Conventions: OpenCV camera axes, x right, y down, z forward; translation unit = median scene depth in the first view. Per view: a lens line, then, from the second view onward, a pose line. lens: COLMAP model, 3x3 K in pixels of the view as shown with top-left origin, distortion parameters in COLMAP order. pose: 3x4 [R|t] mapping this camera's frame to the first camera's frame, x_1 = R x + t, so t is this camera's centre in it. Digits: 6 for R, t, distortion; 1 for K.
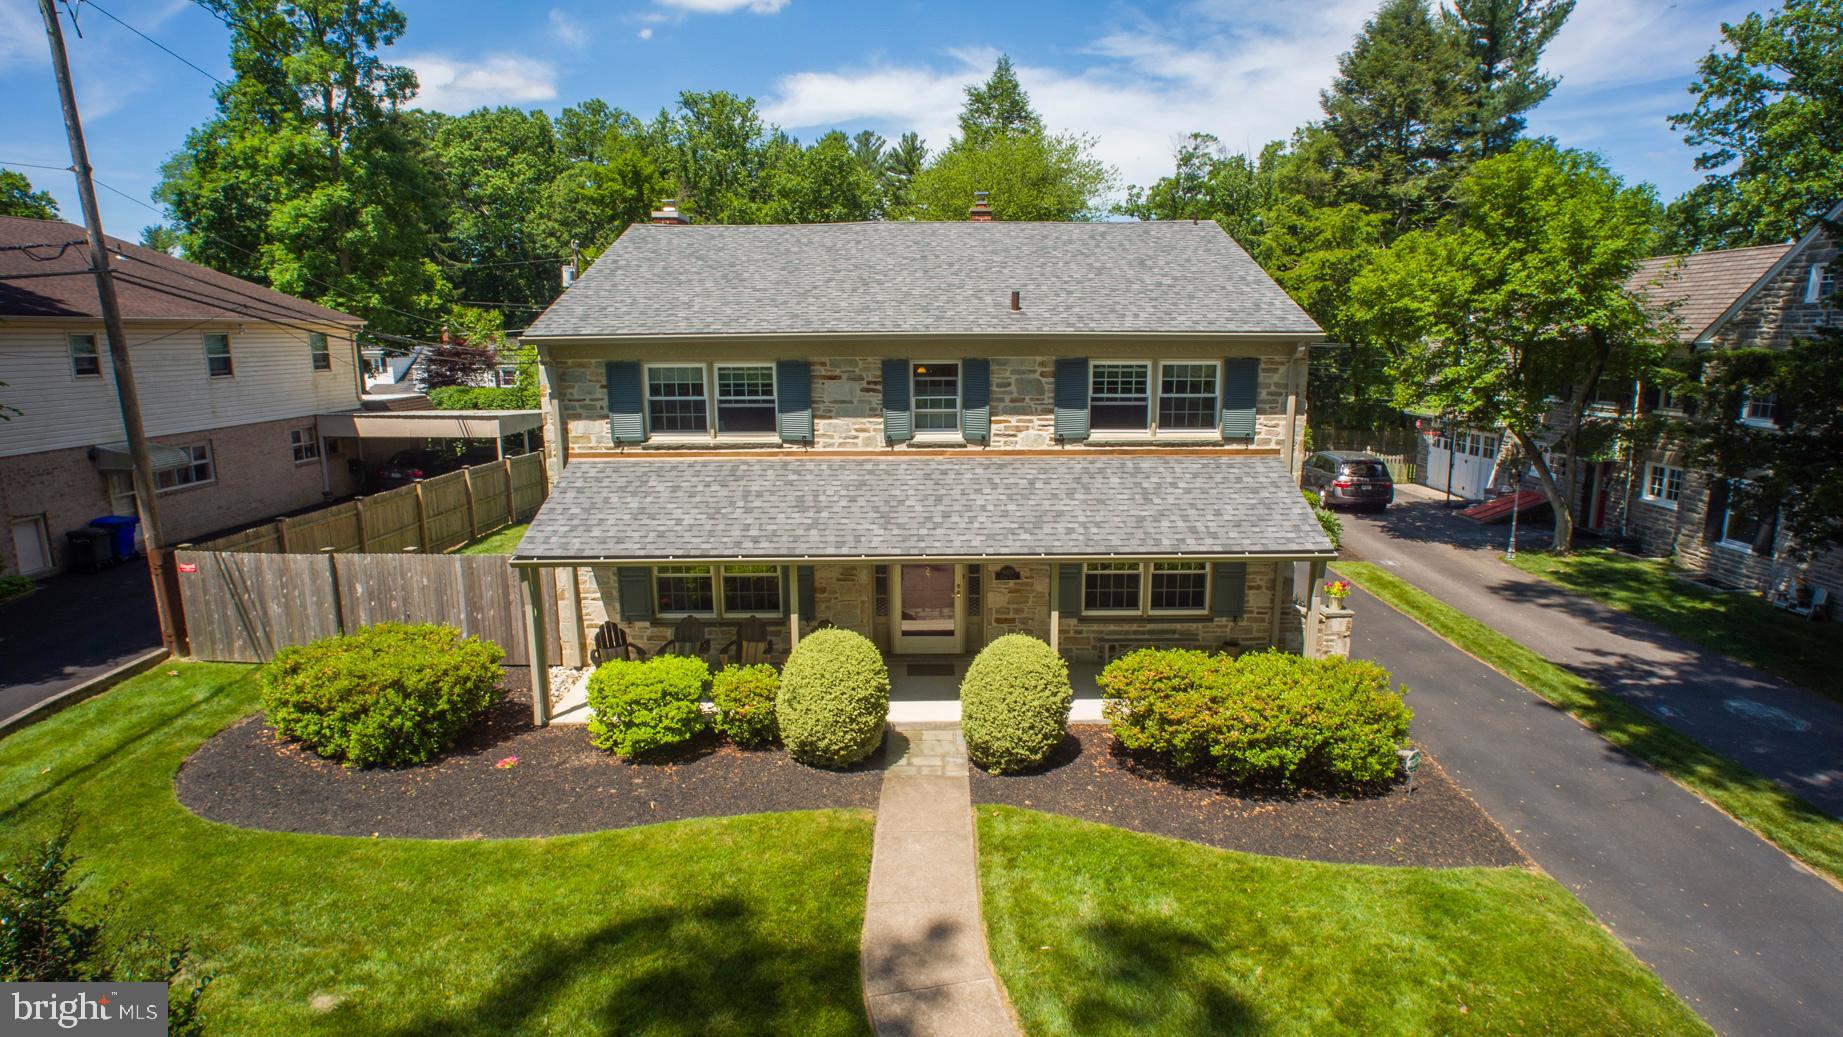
lens RADIAL K [[968.5, 0, 945.2], [0, 968.5, 524.5], [0, 0, 1]] dist [-0.021881, 0.001015]
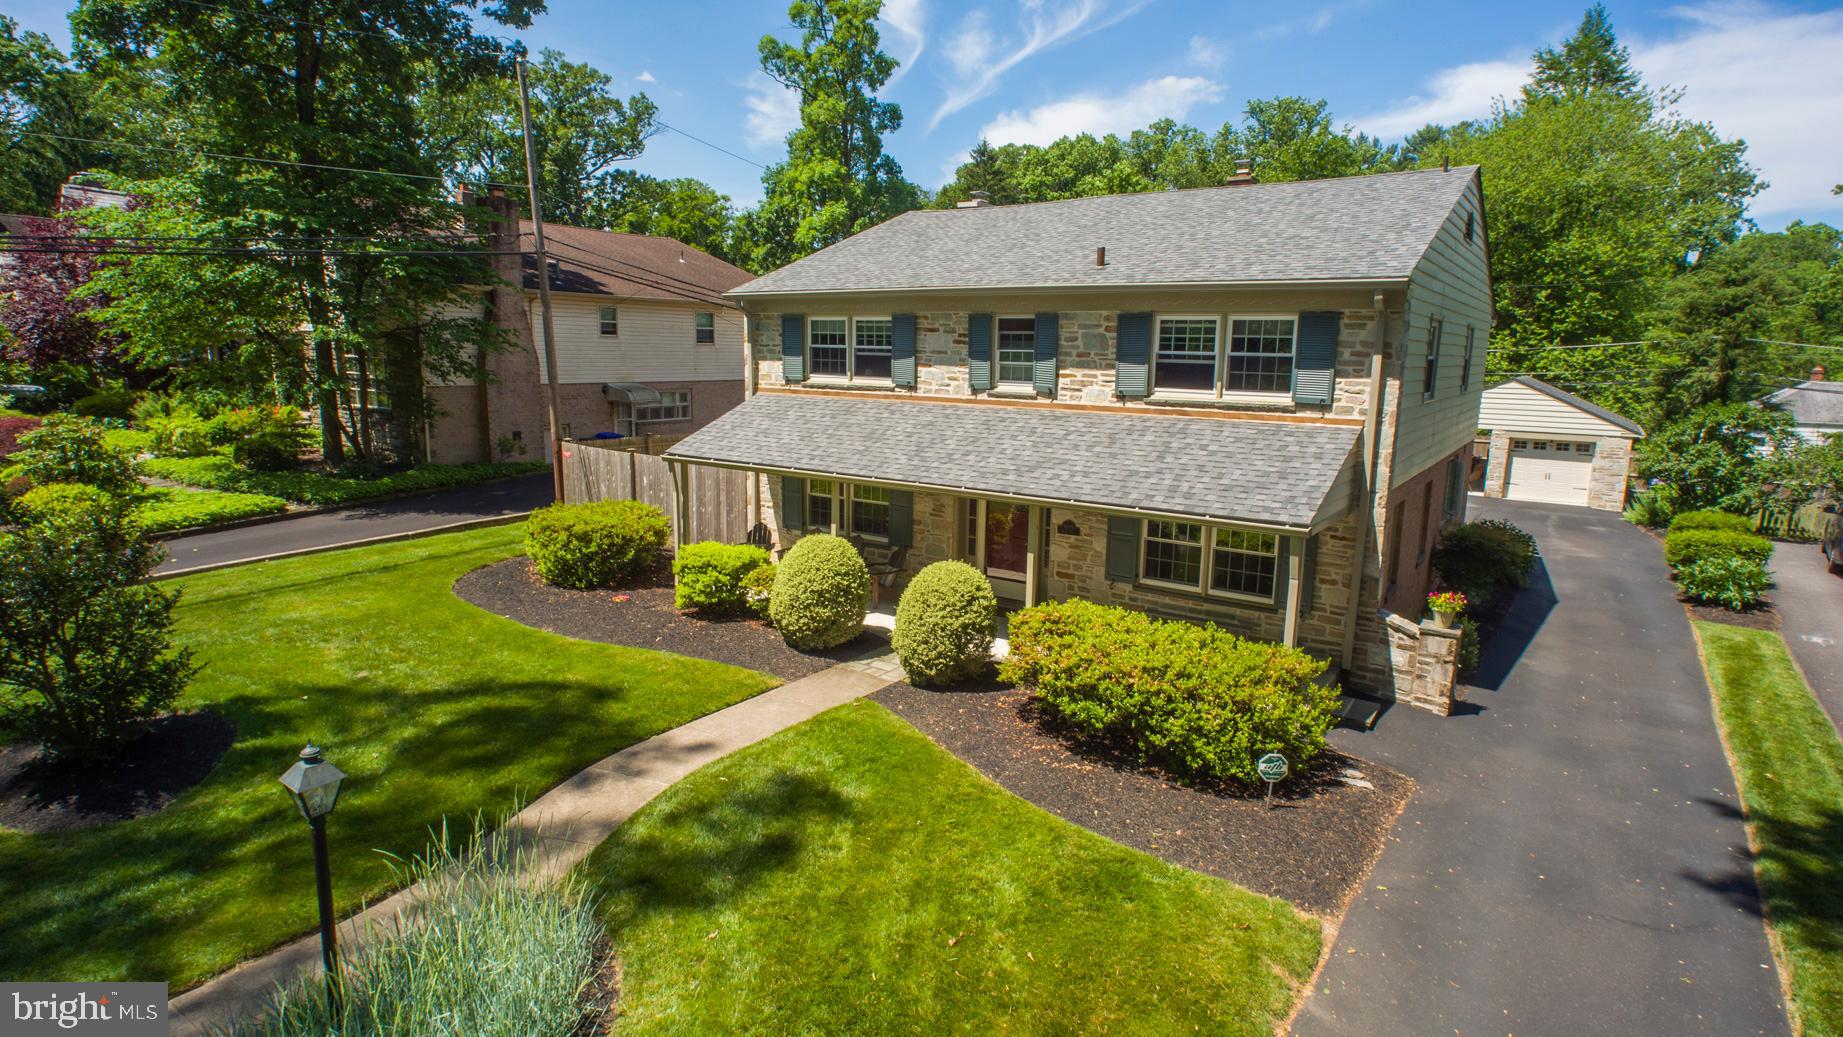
lens RADIAL K [[956.4, 0, 921.5], [0, 956.4, 518.5], [0, 0, 1]] dist [0.015510, 0.000500]
pose [[0.818575, 0.122173, -0.561257, 0.512314], [-0.134557, 0.990716, 0.019408, 0.043175], [0.558417, 0.059634, 0.827414, 0.093215]]
